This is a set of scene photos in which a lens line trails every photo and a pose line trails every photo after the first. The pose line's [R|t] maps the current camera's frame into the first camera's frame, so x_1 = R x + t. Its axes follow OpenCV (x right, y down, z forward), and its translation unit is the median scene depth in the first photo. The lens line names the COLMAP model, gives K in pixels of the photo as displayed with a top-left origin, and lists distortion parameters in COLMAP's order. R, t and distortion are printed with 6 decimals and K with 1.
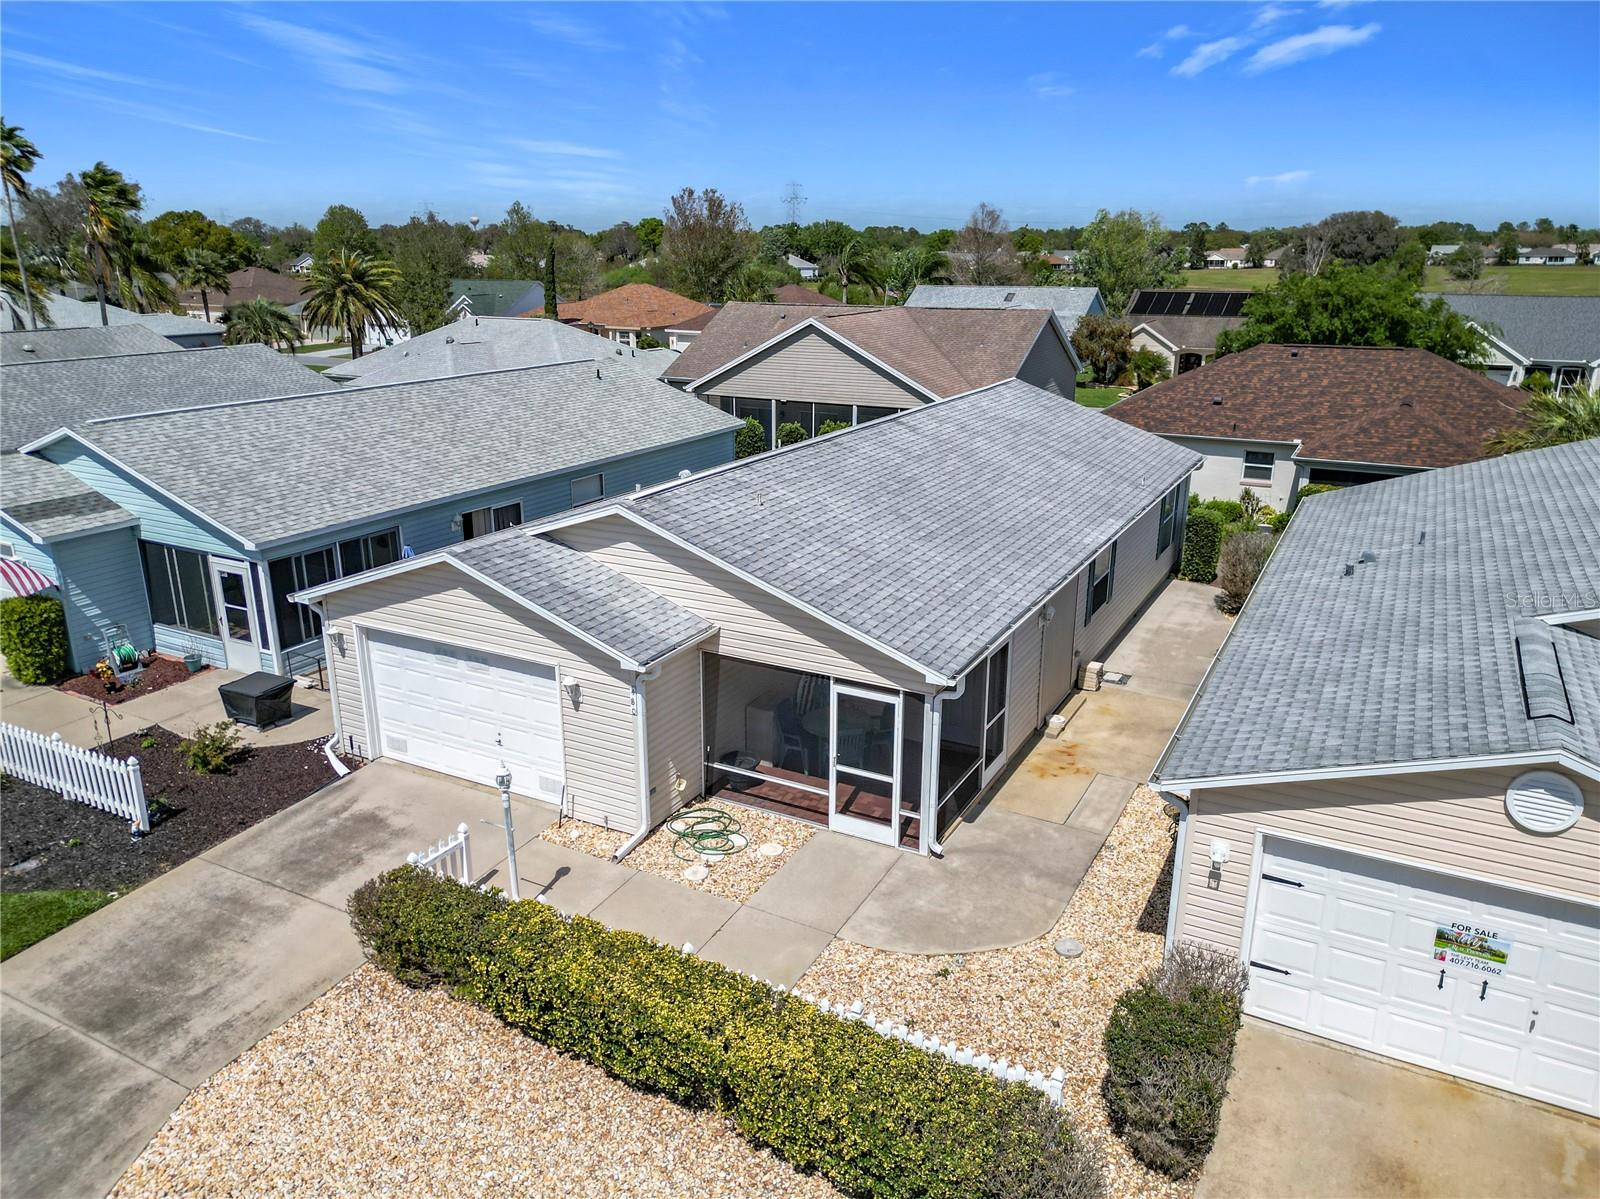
lens RADIAL K [[1131.6, 0, 795.3], [0, 1131.6, 607.7], [0, 0, 1]] dist [0.066317, -0.072234]
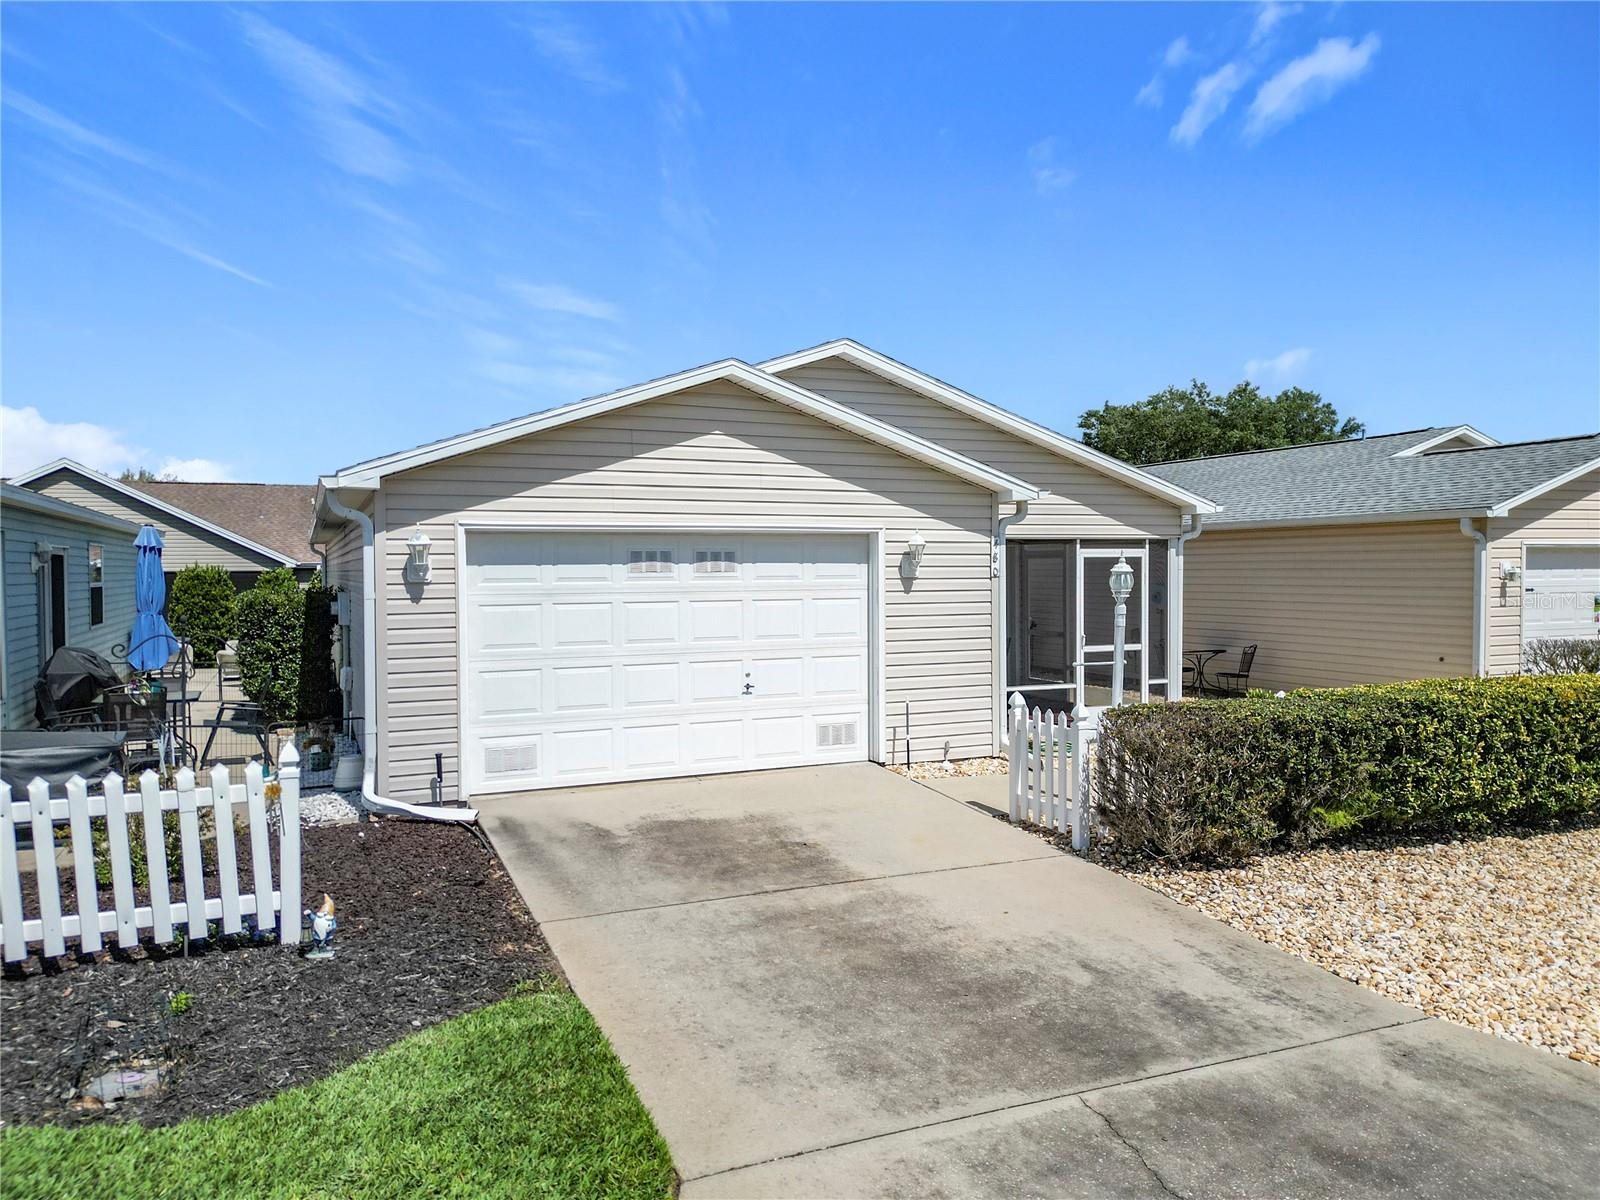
lens RADIAL K [[1144.6, 0, 800.0], [0, 1144.6, 600.0], [0, 0, 1]] dist [0.060480, -0.071563]
pose [[0.621016, -0.027999, 0.783298, -0.782167], [0.243494, 0.956806, -0.158846, 0.189912], [-0.745017, 0.289374, 0.601009, 0.616819]]
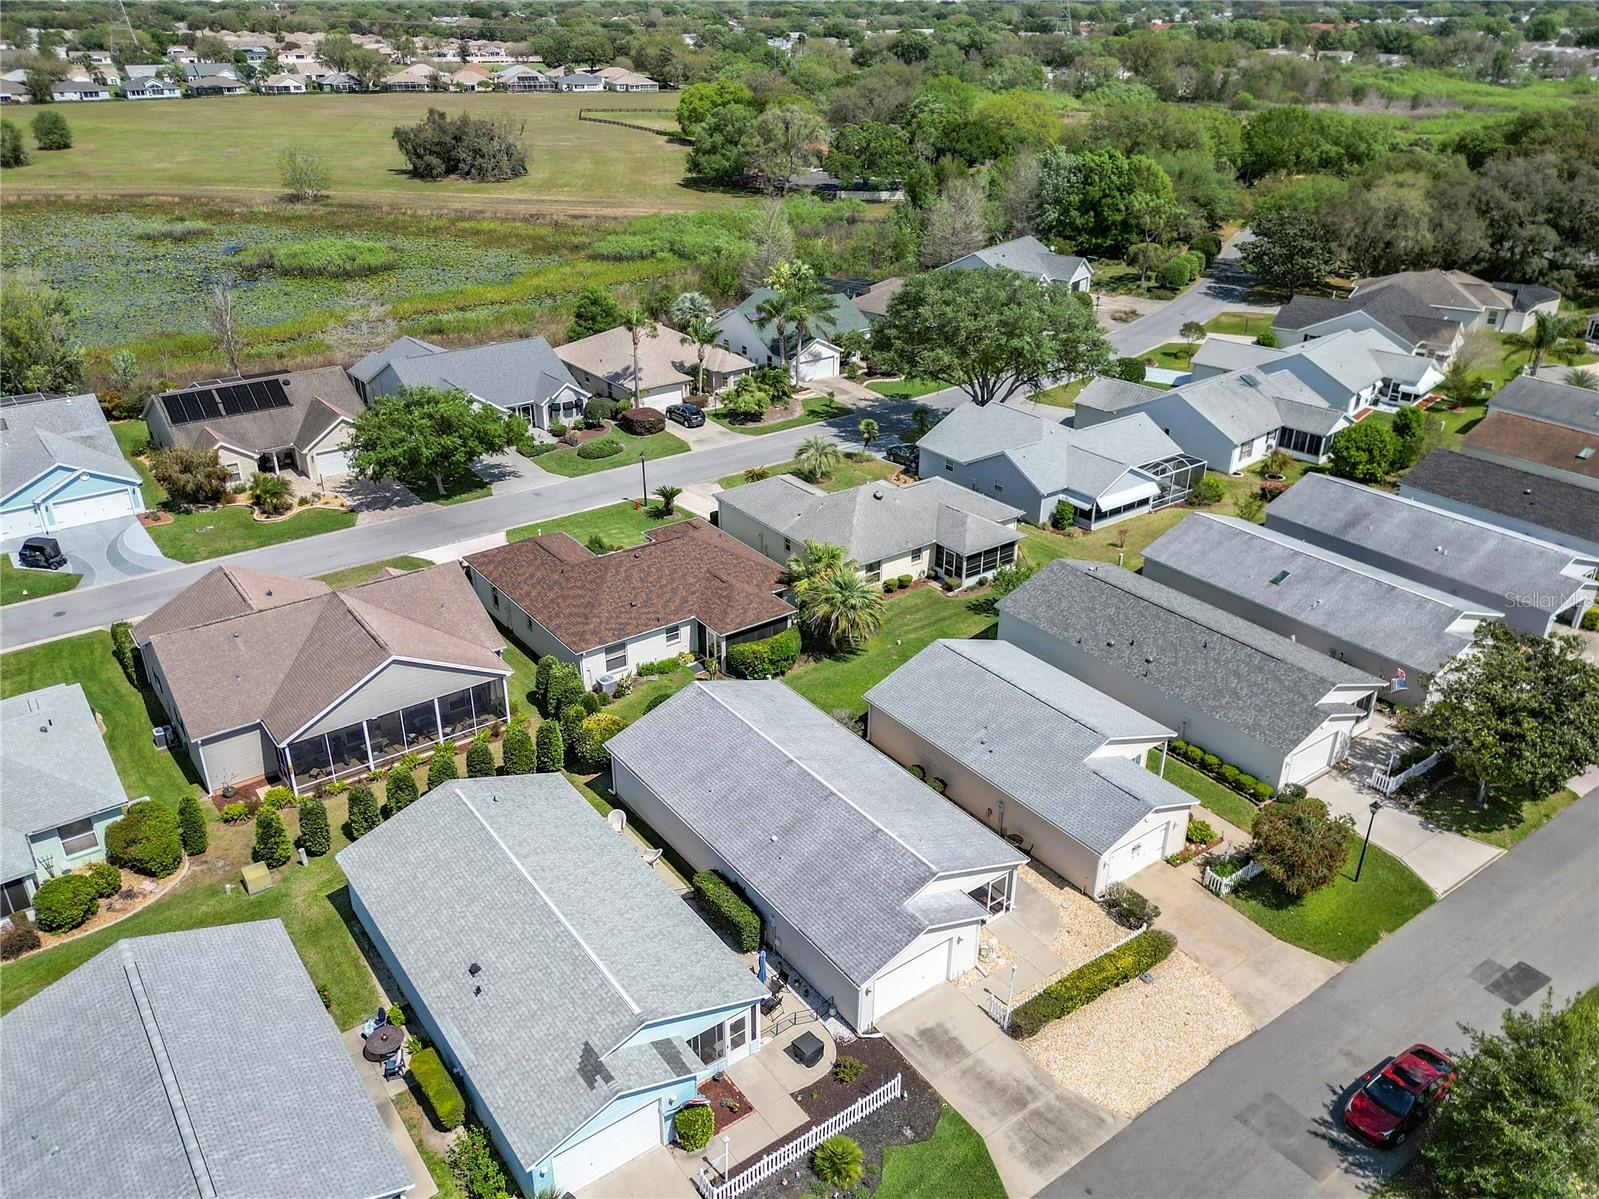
lens RADIAL K [[1189.8, 0, 802.3], [0, 1189.8, 620.2], [0, 0, 1]] dist [0.063597, -0.054777]
pose [[0.429145, -0.415700, 0.801890, -2.362413], [0.271134, 0.906142, 0.324643, -1.675949], [-0.861581, 0.078101, 0.501576, -0.208456]]
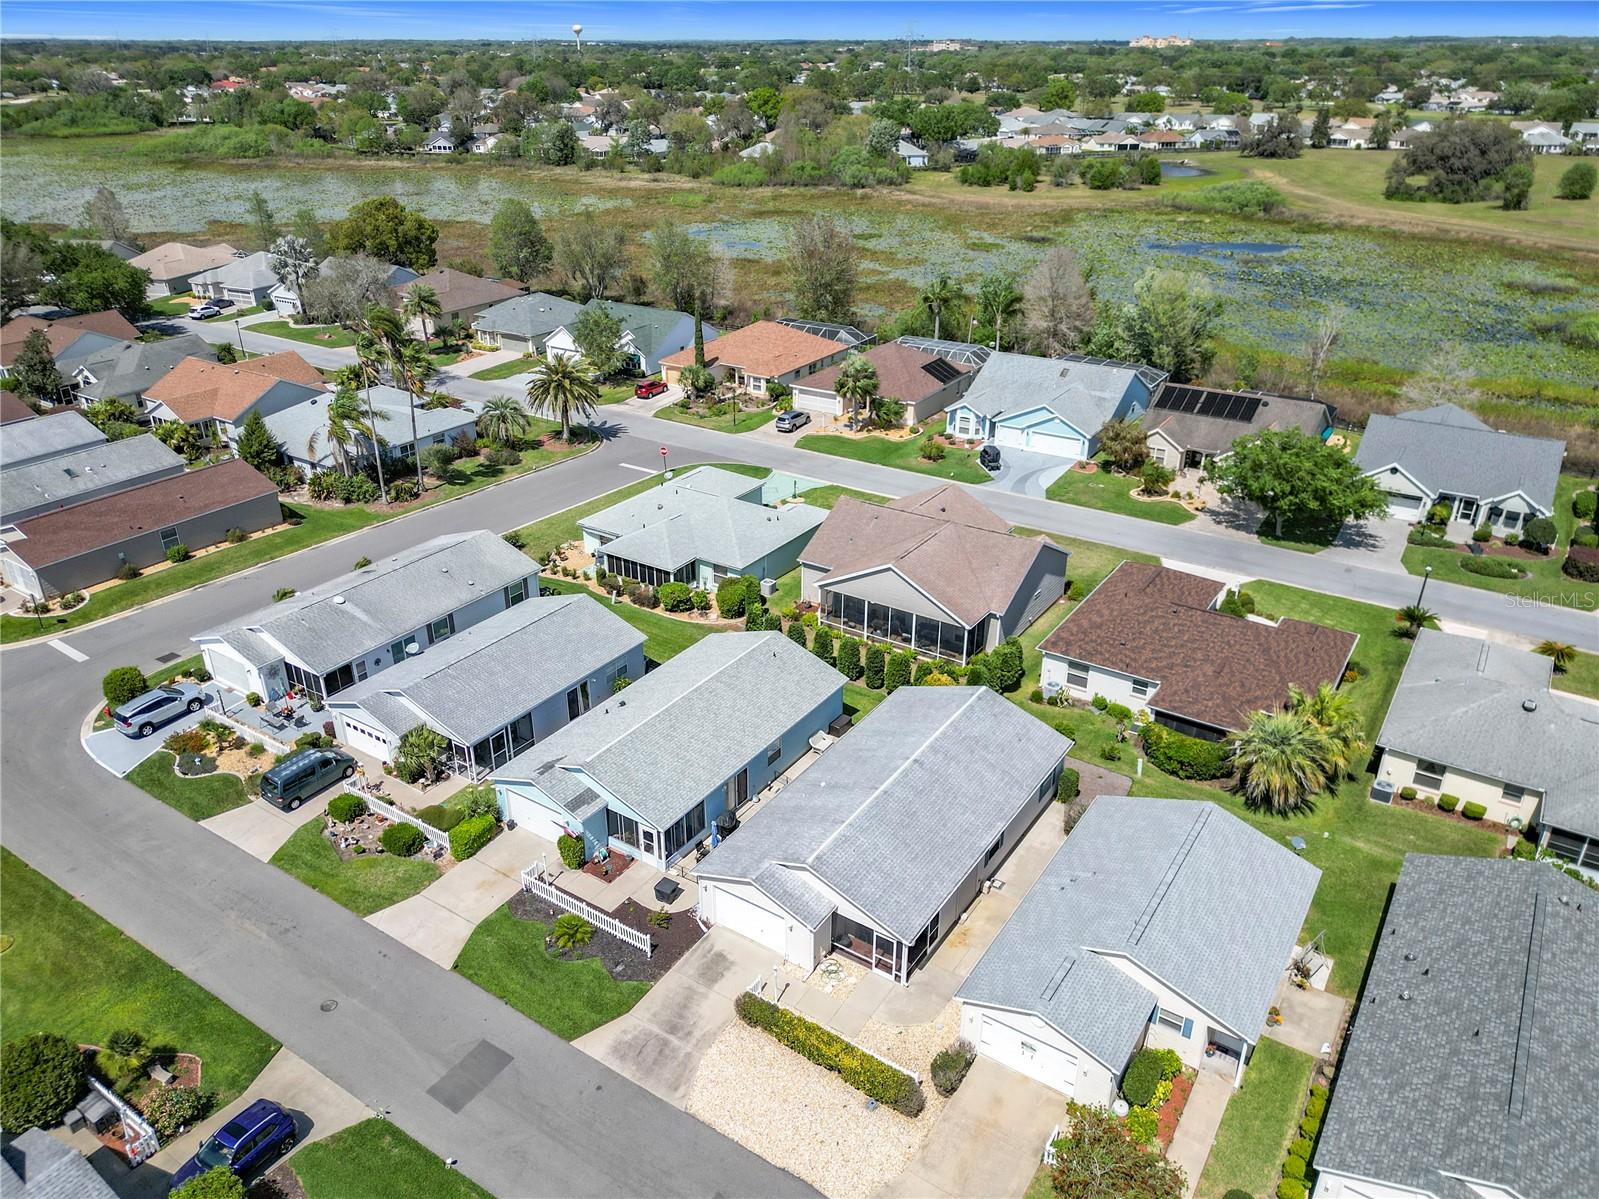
lens RADIAL K [[1134.8, 0, 790.4], [0, 1134.8, 610.1], [0, 0, 1]] dist [0.060374, -0.082083]
pose [[0.995514, 0.041495, -0.085025, 0.031476], [-0.028031, 0.987700, 0.153829, -1.230256], [0.090362, -0.150756, 0.984433, -1.888269]]
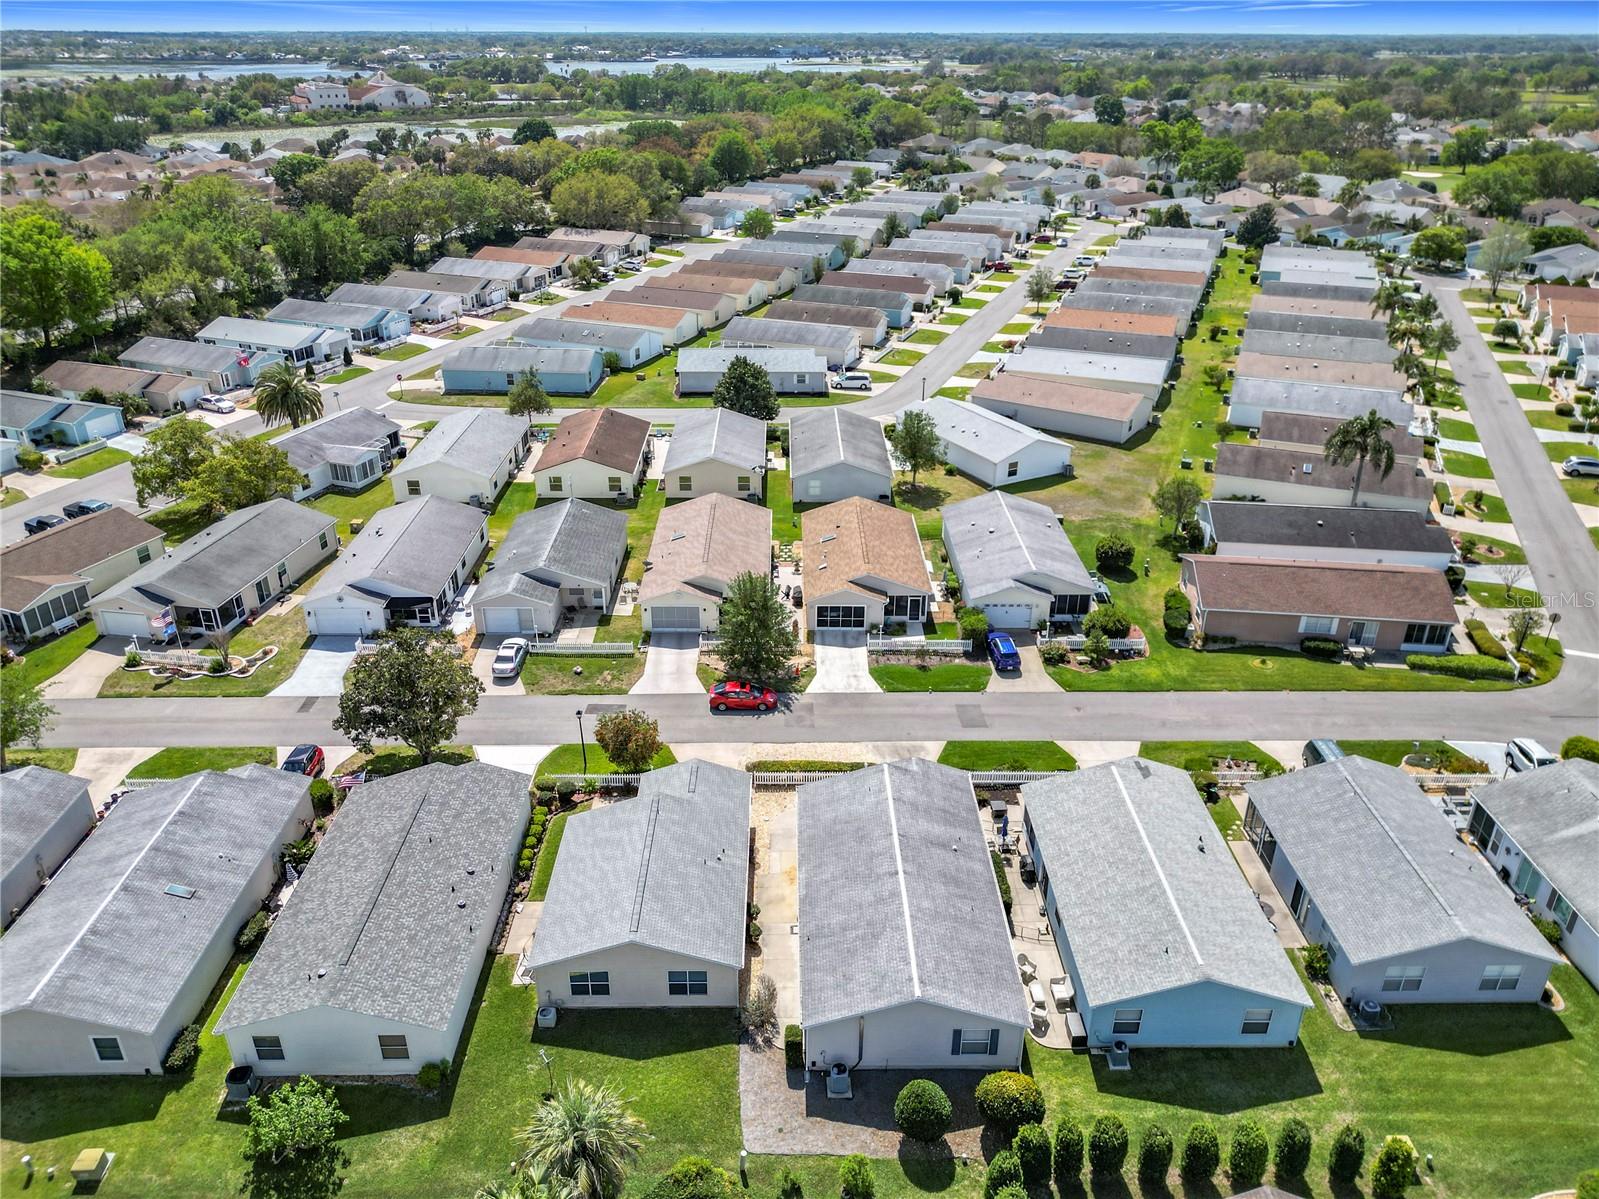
lens RADIAL K [[1105.0, 0, 790.4], [0, 1105.0, 669.3], [0, 0, 1]] dist [0.057224, -0.061252]
pose [[-0.878464, 0.233764, -0.416718, 1.739341], [-0.149113, 0.694464, 0.703907, -3.101997], [0.453944, 0.680495, -0.575205, 2.920978]]
